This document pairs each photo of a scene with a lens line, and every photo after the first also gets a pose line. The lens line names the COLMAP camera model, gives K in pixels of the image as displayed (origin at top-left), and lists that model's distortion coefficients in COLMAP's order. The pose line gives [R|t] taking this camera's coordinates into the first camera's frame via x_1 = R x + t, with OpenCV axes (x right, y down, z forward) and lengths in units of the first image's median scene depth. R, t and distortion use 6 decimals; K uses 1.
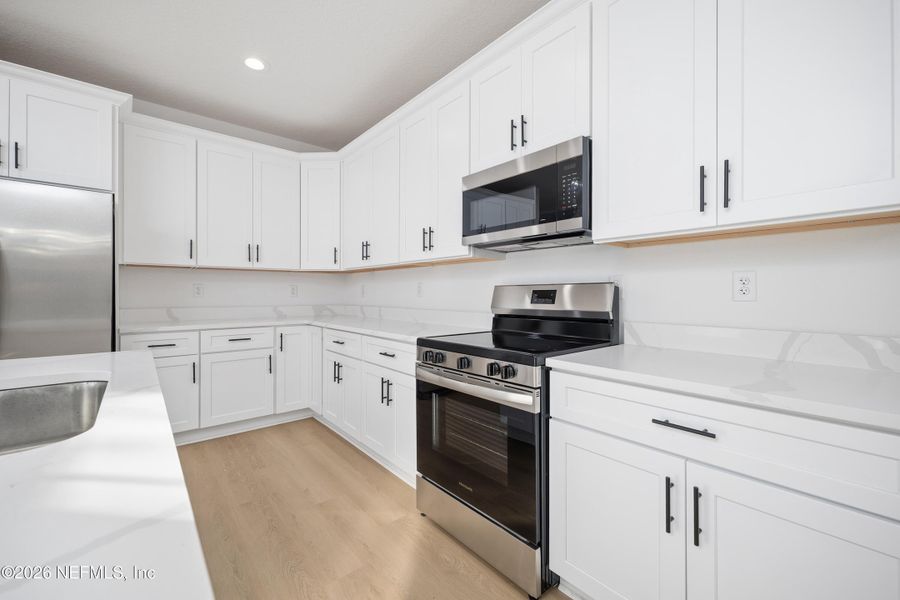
lens RADIAL K [[374.2, 0, 454.9], [0, 374.2, 292.8], [0, 0, 1]] dist [0.000907, 0.000623]
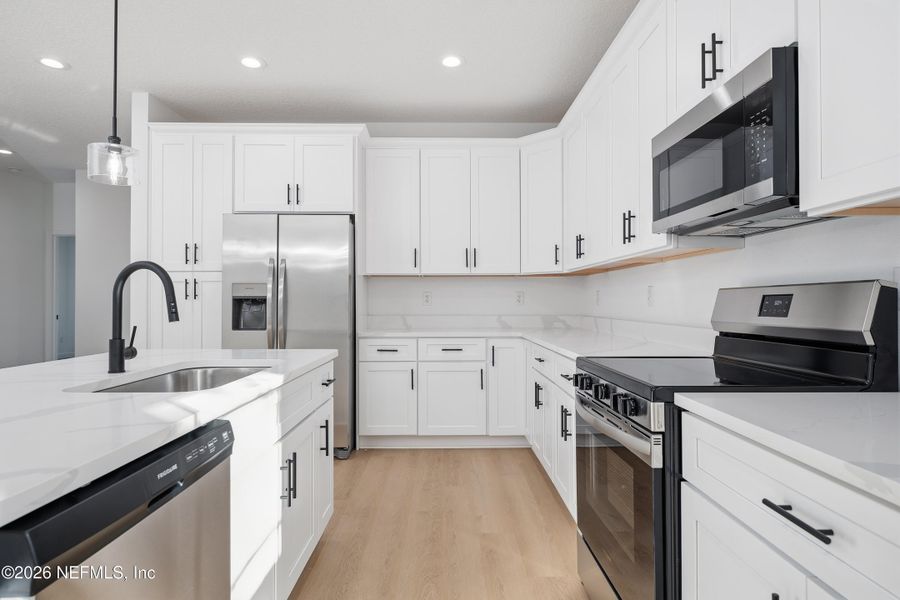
lens RADIAL K [[510.4, 0, 443.3], [0, 510.4, 296.8], [0, 0, 1]] dist [-0.000274, 0.000871]
pose [[0.760495, -0.008807, -0.649284, 0.337192], [0.004615, 0.999956, -0.008158, 0.000731], [0.649328, 0.003208, 0.760502, -0.003565]]
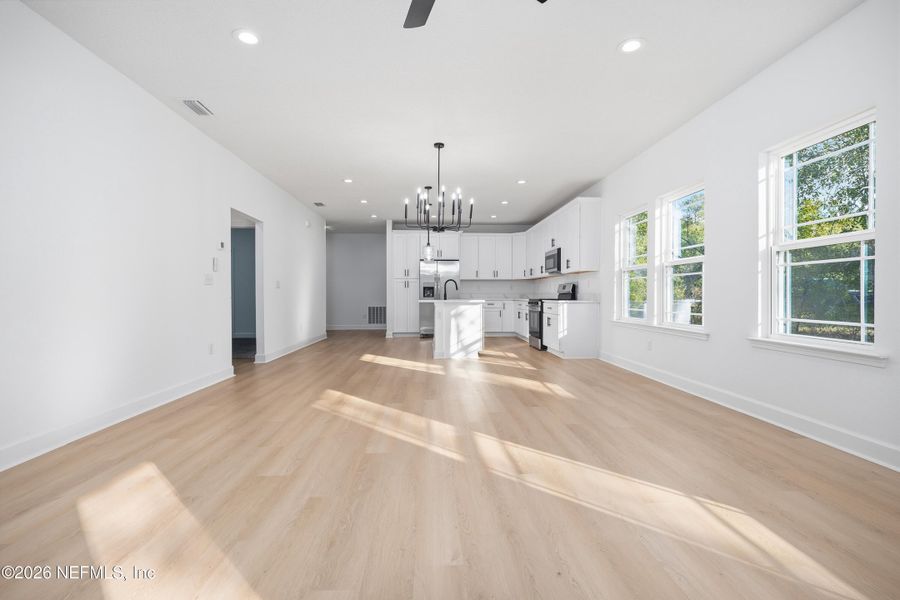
lens RADIAL K [[455.4, 0, 447.5], [0, 455.4, 299.8], [0, 0, 1]] dist [0.003242, -0.000741]
pose [[0.795091, 0.002846, -0.606484, 1.765032], [0.005824, 0.999907, 0.012329, 0.059431], [0.606462, -0.013335, 0.795000, -2.734598]]
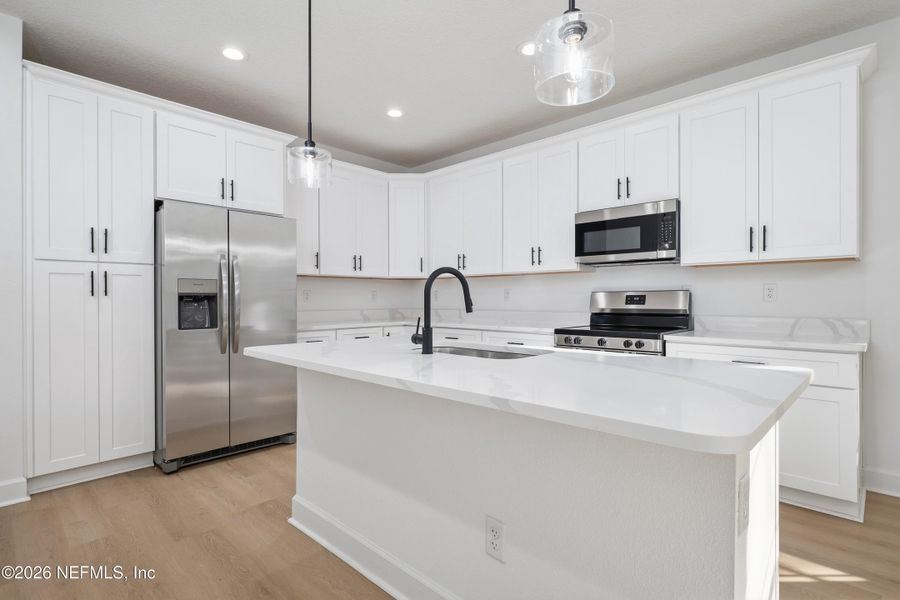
lens RADIAL K [[455.4, 0, 454.2], [0, 455.4, 300.3], [0, 0, 1]] dist [0.003242, -0.000741]
pose [[0.994796, -0.004393, 0.101796, -0.575065], [0.003735, 0.999971, 0.006657, -0.001207], [-0.101823, -0.006242, 0.994783, -0.607518]]
